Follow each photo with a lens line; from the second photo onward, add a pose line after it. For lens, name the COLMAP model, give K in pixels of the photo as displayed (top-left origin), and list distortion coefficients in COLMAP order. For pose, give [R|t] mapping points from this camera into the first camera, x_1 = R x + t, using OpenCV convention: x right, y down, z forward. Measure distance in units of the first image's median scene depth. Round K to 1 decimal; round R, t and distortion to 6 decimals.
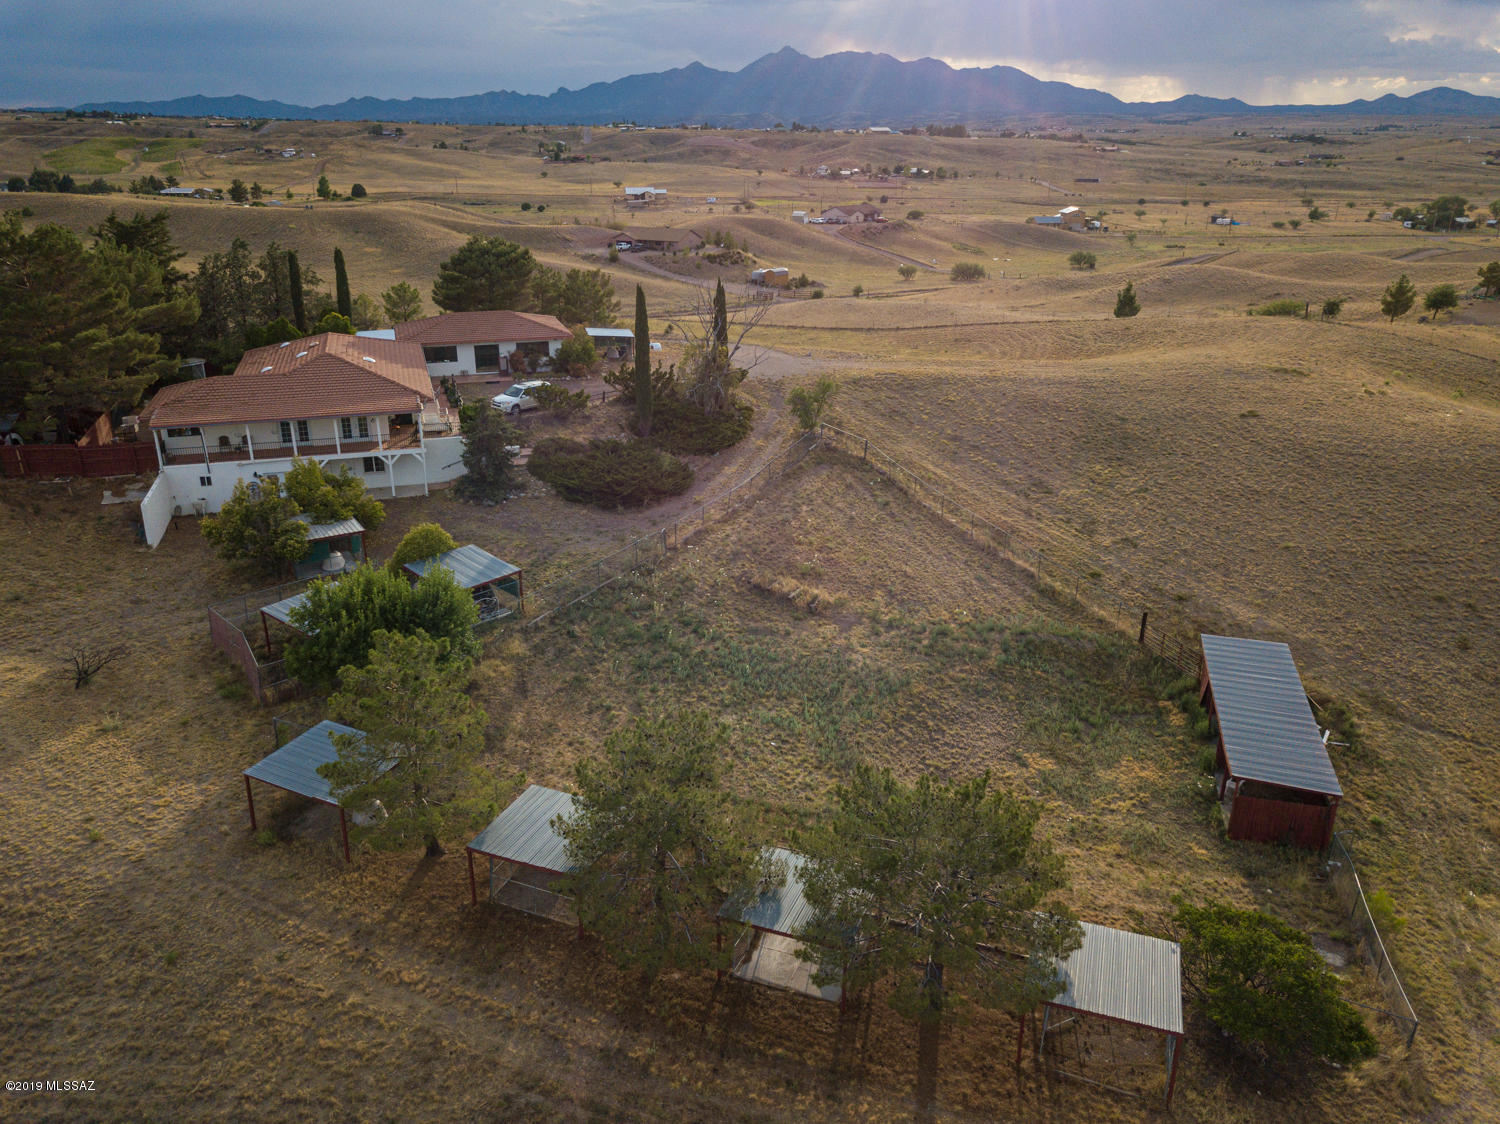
lens RADIAL K [[1147.1, 0, 750.0], [0, 1147.1, 562.0], [0, 0, 1]] dist [0.000969, 0.044611]
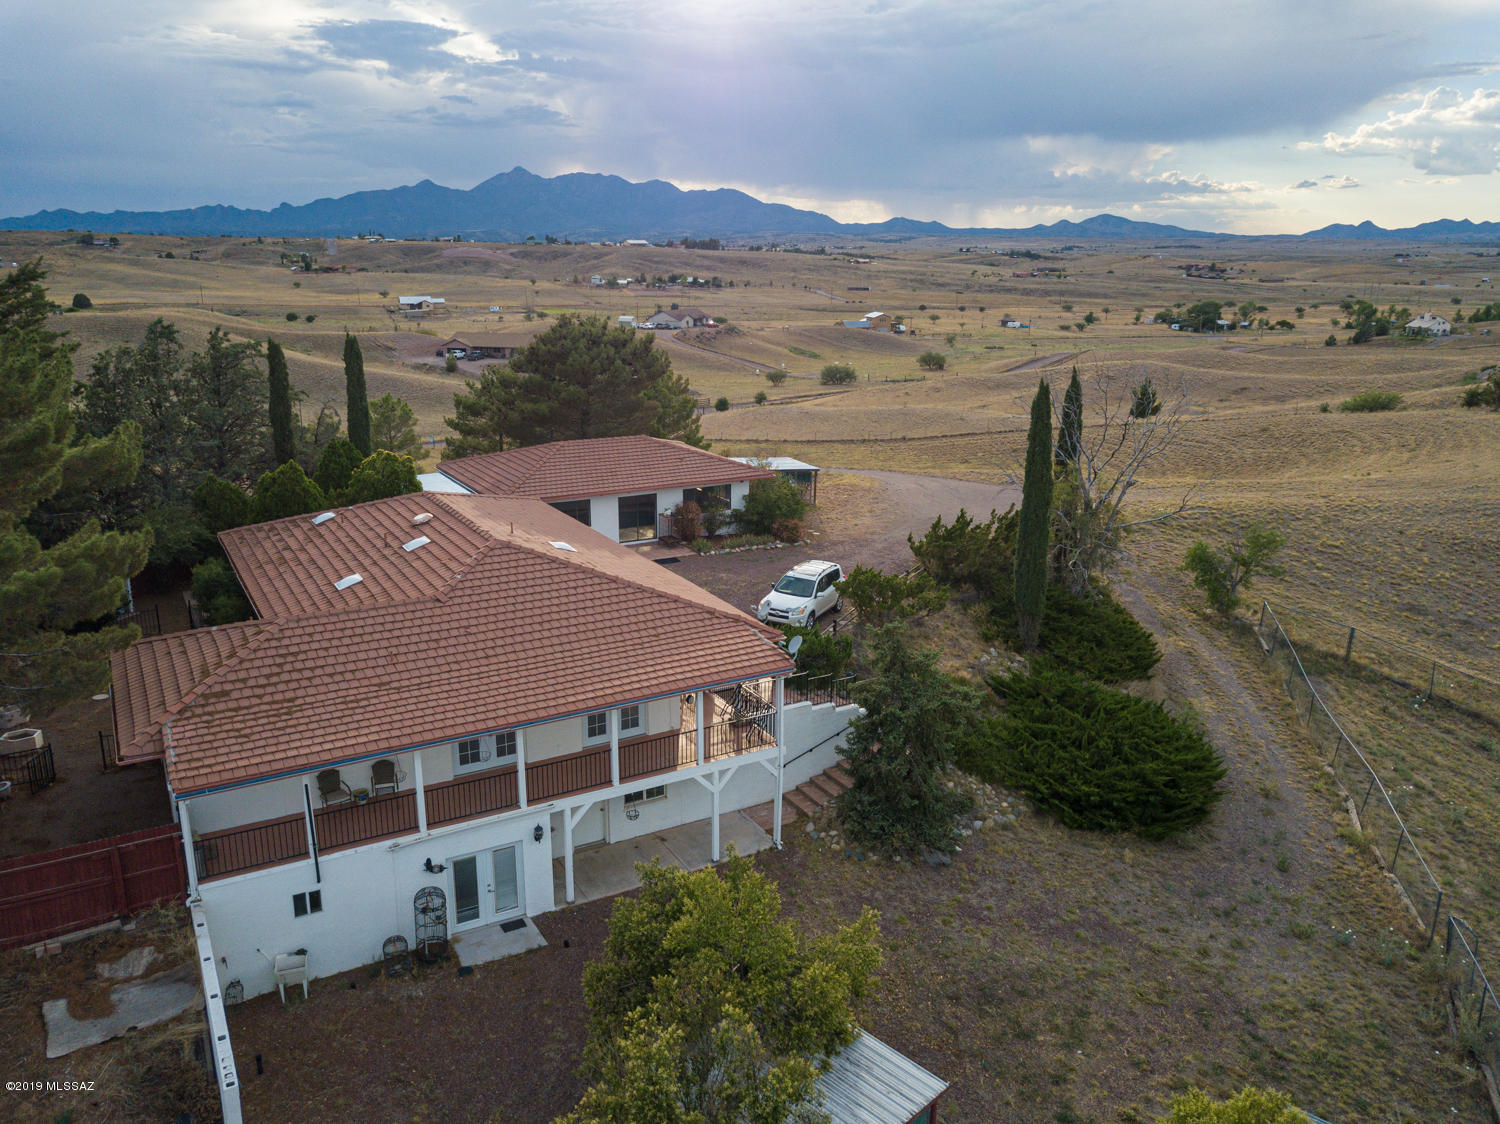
lens RADIAL K [[1147.1, 0, 750.0], [0, 1147.1, 562.0], [0, 0, 1]] dist [0.000969, 0.044611]
pose [[0.975982, -0.055135, 0.210759, -0.413755], [0.074235, 0.993713, -0.083810, -0.143683], [-0.204813, 0.097442, 0.973939, 0.599854]]
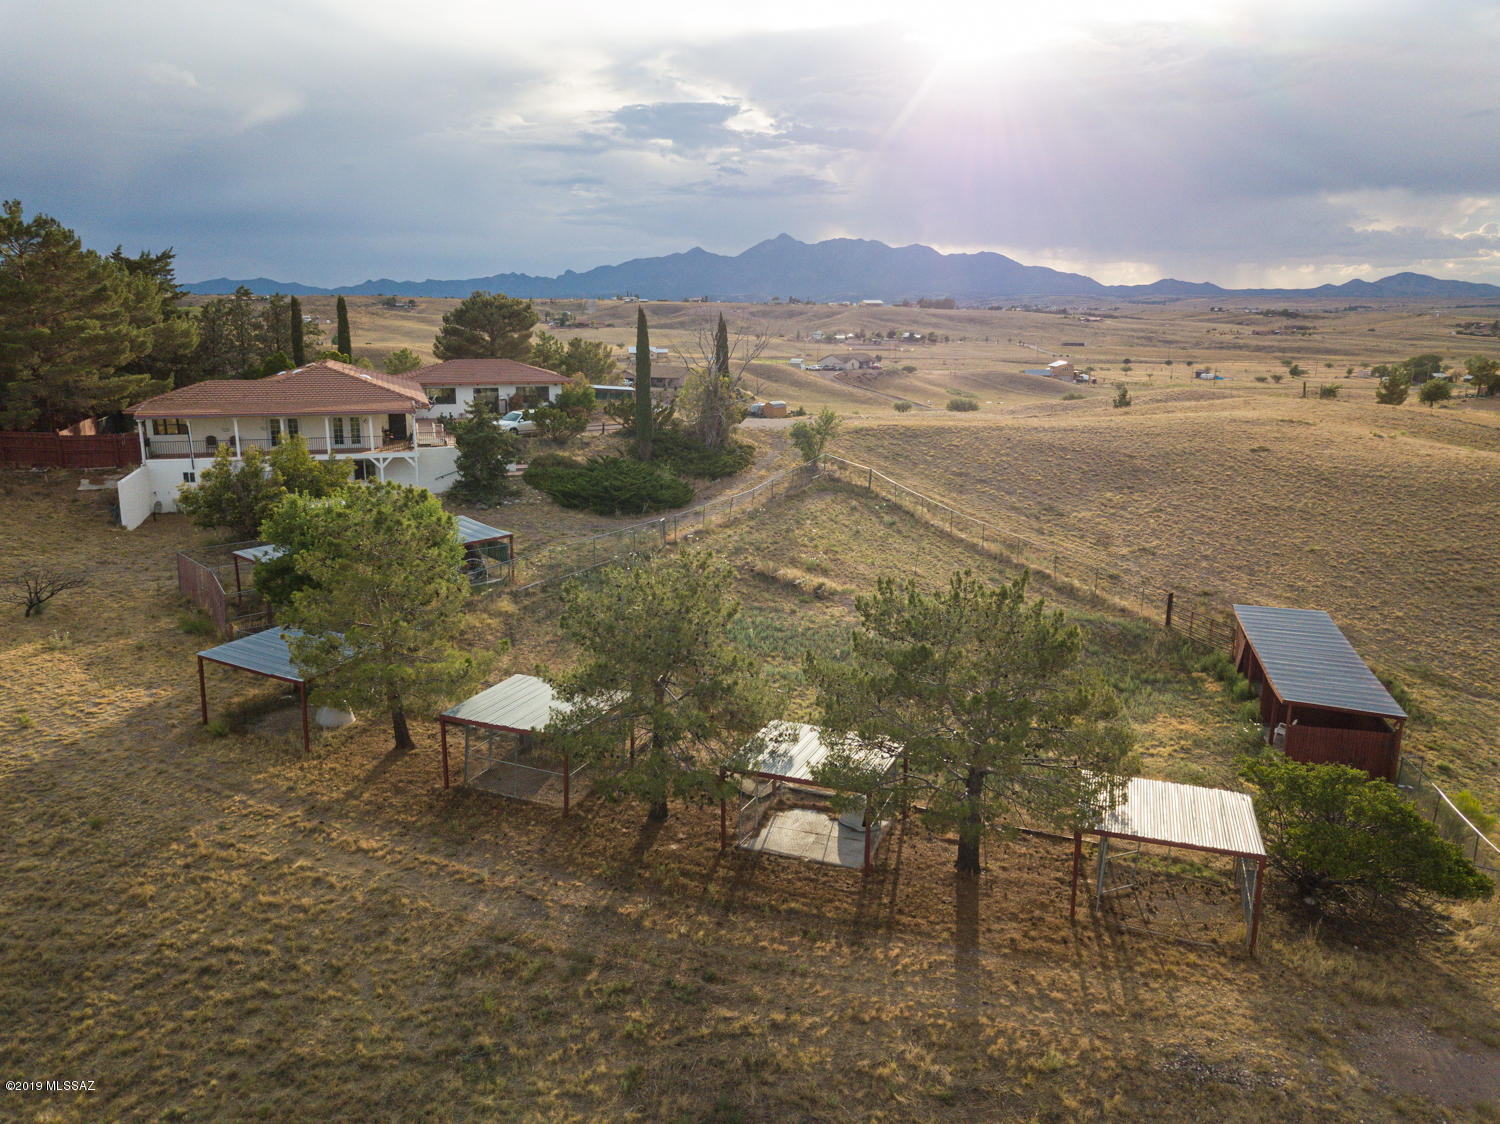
lens RADIAL K [[1147.1, 0, 750.0], [0, 1147.1, 562.0], [0, 0, 1]] dist [0.000969, 0.044611]
pose [[0.999997, 0.001056, 0.002112, -0.004367], [-0.000743, 0.989734, -0.142918, 0.139057], [-0.002241, 0.142916, 0.989732, 0.053941]]
